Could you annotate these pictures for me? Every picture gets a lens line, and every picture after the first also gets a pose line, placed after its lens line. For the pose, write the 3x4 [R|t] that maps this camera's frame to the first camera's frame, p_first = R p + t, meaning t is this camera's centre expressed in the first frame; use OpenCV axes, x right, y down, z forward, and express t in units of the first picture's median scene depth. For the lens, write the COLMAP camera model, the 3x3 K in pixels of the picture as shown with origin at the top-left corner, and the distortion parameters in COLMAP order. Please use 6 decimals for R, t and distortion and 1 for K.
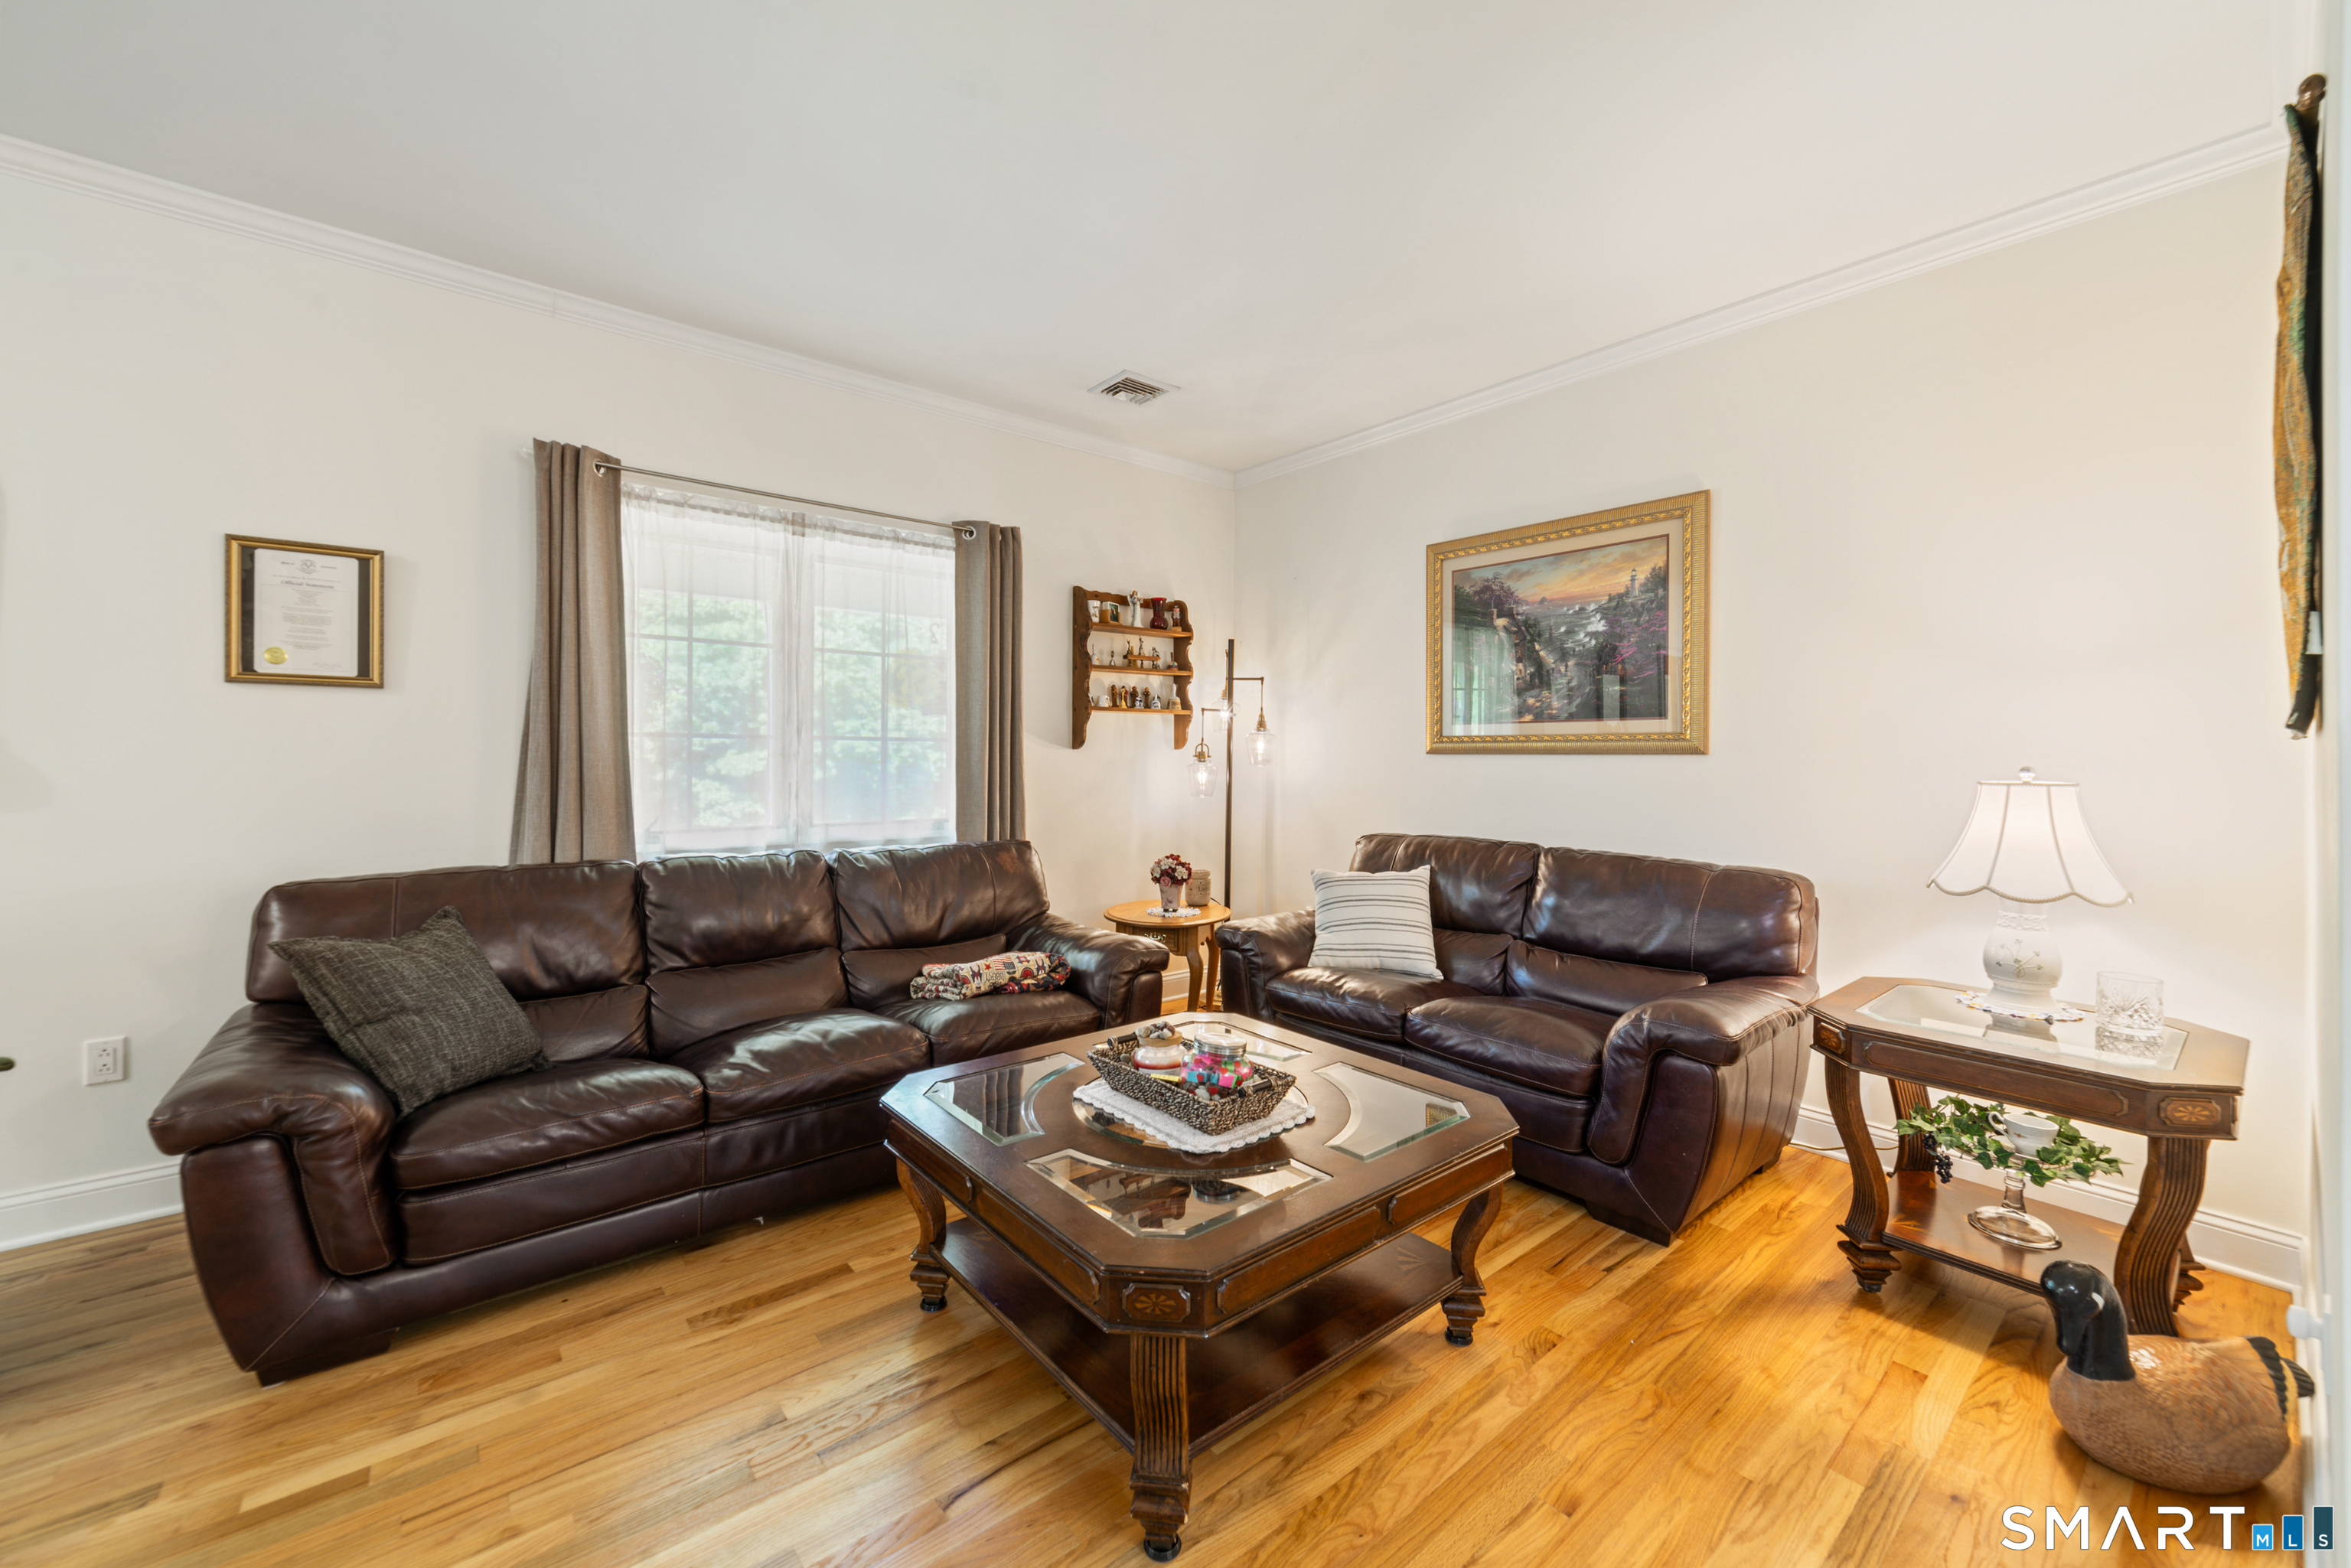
lens RADIAL K [[920.8, 0, 1185.1], [0, 920.8, 762.3], [0, 0, 1]] dist [-0.001693, 0.001339]
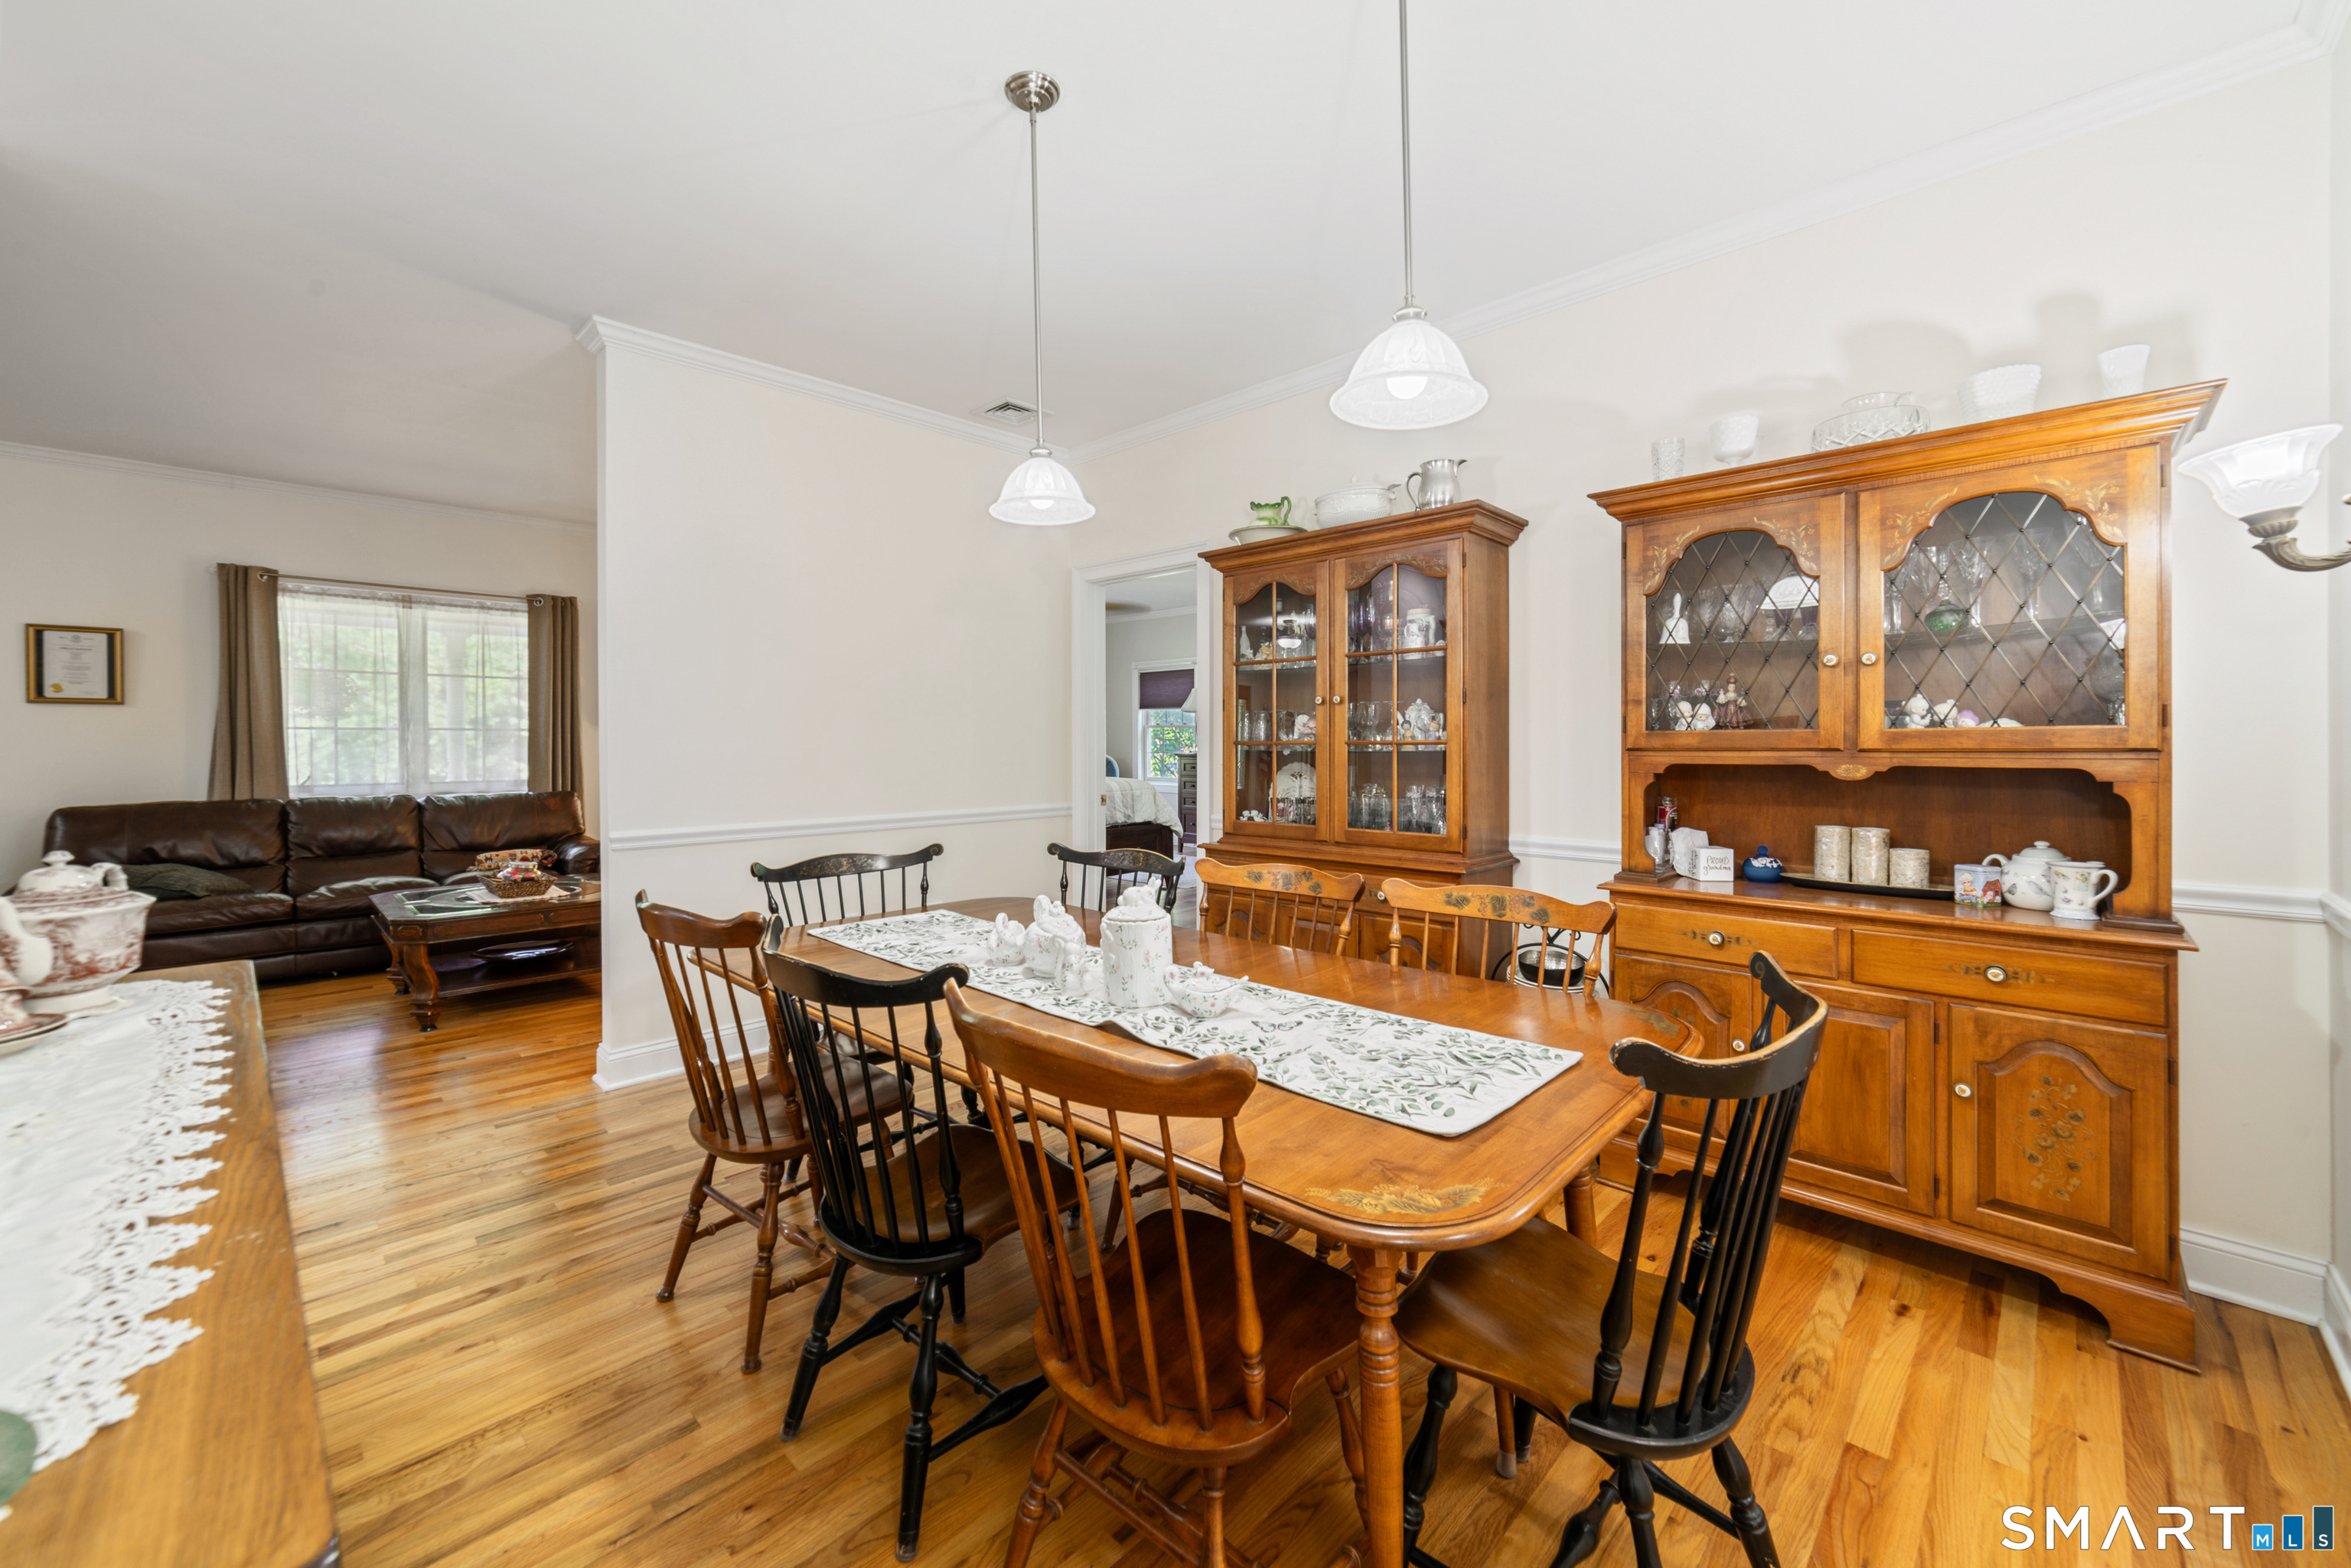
lens RADIAL K [[920.8, 0, 1171.5], [0, 920.8, 751.3], [0, 0, 1]] dist [-0.001693, 0.001339]
pose [[0.994892, -0.008242, 0.100608, 0.944418], [0.007903, 0.999962, 0.003770, 0.020544], [-0.100636, -0.002955, 0.994919, -0.957365]]
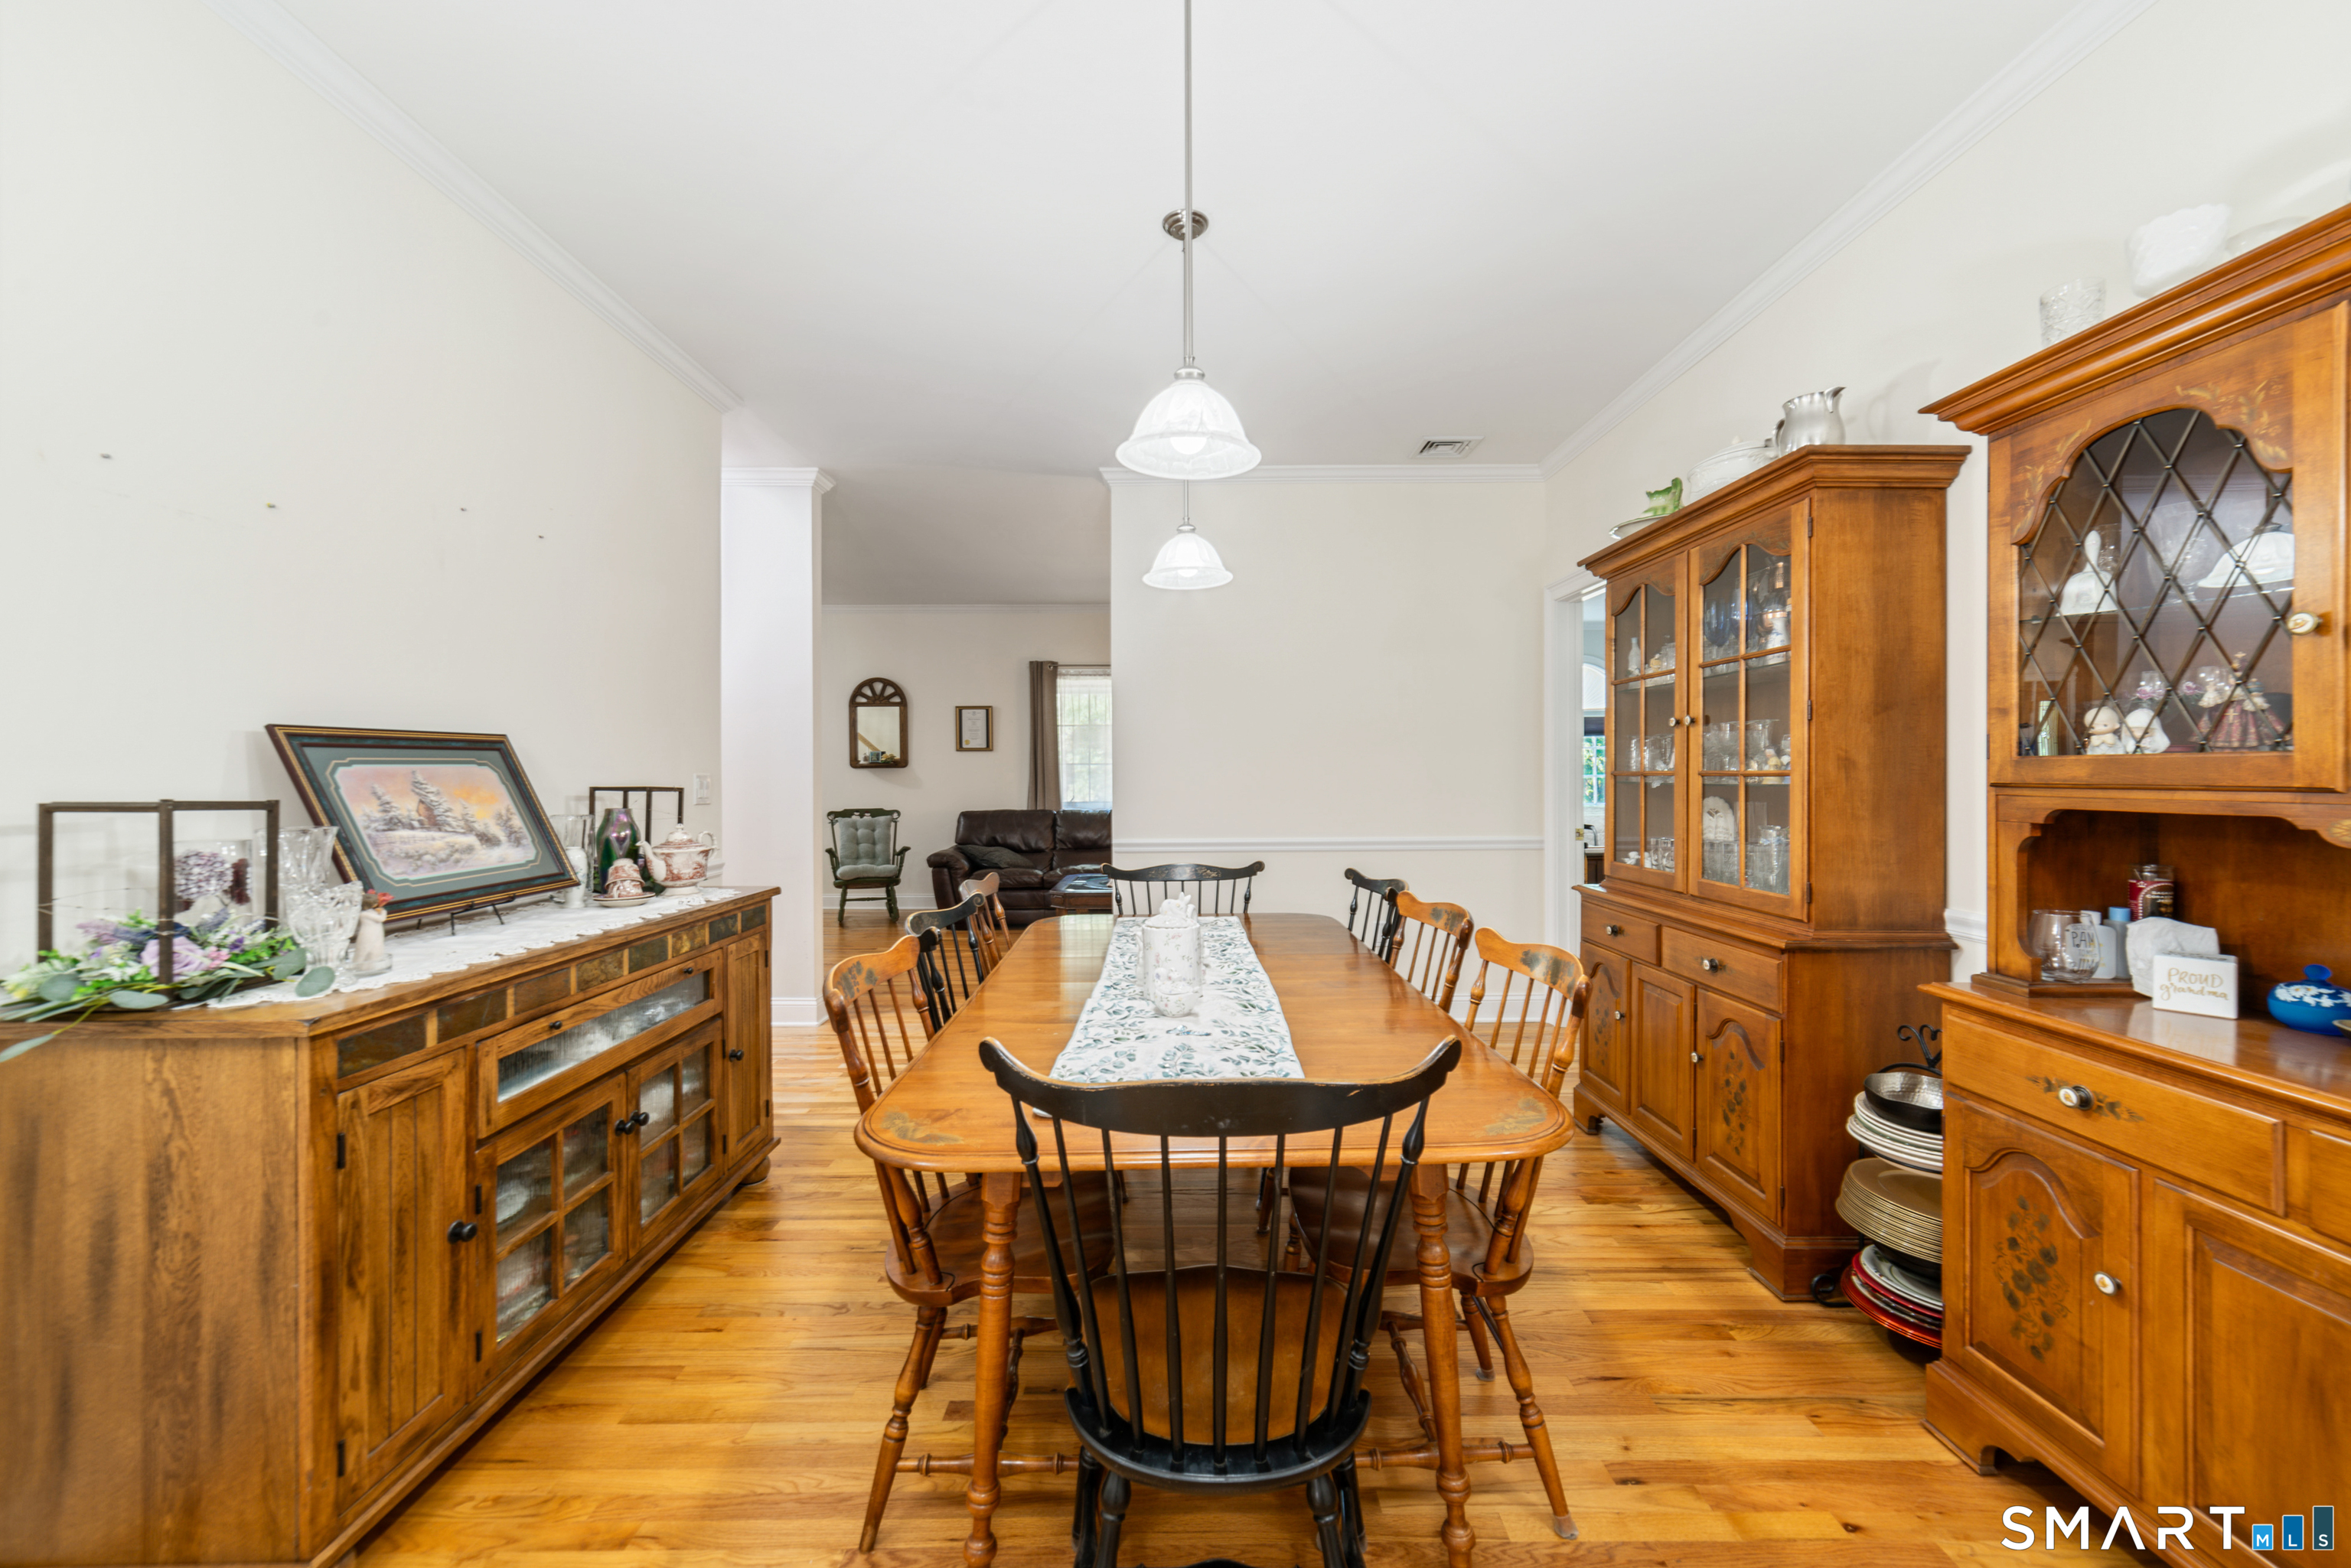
lens RADIAL K [[920.8, 0, 1174.6], [0, 920.8, 774.5], [0, 0, 1]] dist [-0.001693, 0.001339]
pose [[0.764219, -0.007724, -0.644911, 1.465447], [0.004857, 0.999969, -0.006221, 0.019847], [0.644939, 0.001622, 0.764233, -0.887425]]
